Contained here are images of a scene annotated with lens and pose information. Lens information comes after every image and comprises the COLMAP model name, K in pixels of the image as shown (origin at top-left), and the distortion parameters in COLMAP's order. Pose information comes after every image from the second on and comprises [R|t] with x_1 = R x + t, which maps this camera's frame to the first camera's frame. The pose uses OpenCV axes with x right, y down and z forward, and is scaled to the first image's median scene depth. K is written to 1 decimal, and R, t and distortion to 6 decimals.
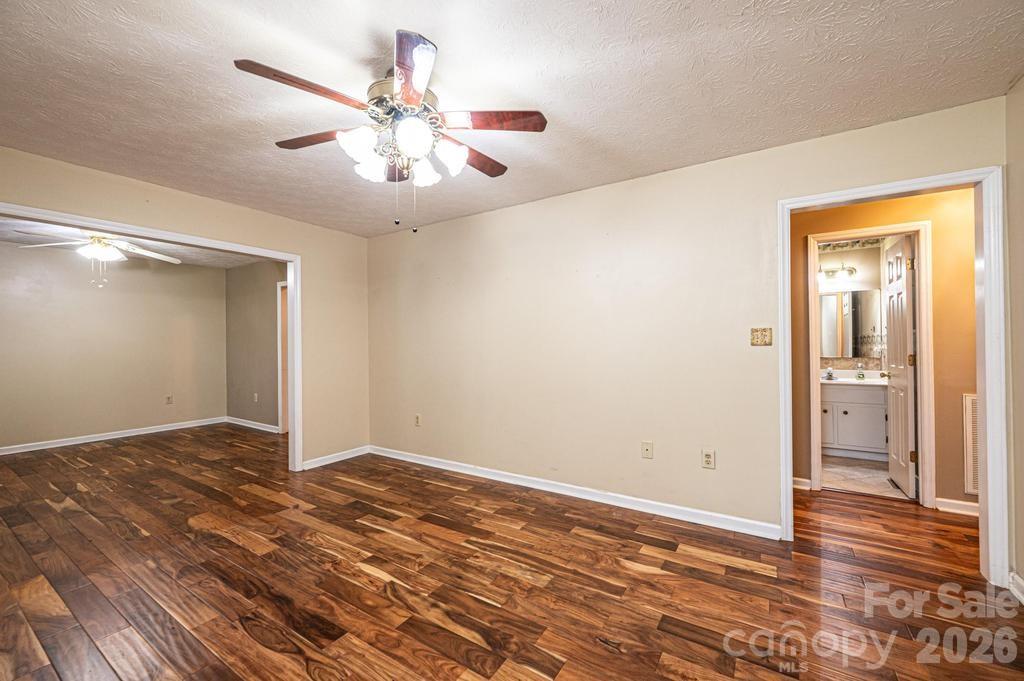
lens RADIAL K [[404.7, 0, 514.5], [0, 404.7, 341.2], [0, 0, 1]] dist [-0.000502, 0.000452]
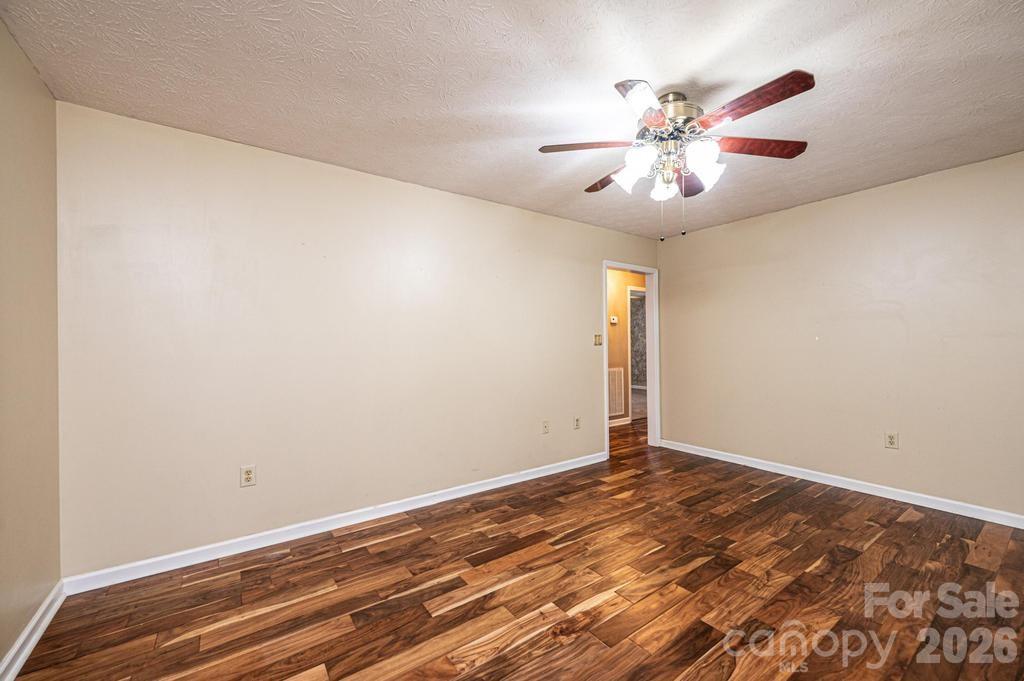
lens RADIAL K [[404.7, 0, 512.3], [0, 404.7, 339.6], [0, 0, 1]] dist [-0.000502, 0.000452]
pose [[0.375880, 0.017387, 0.926505, -0.933056], [0.001774, 0.999809, -0.019482, 0.017892], [-0.926667, 0.008966, 0.375777, 0.631456]]
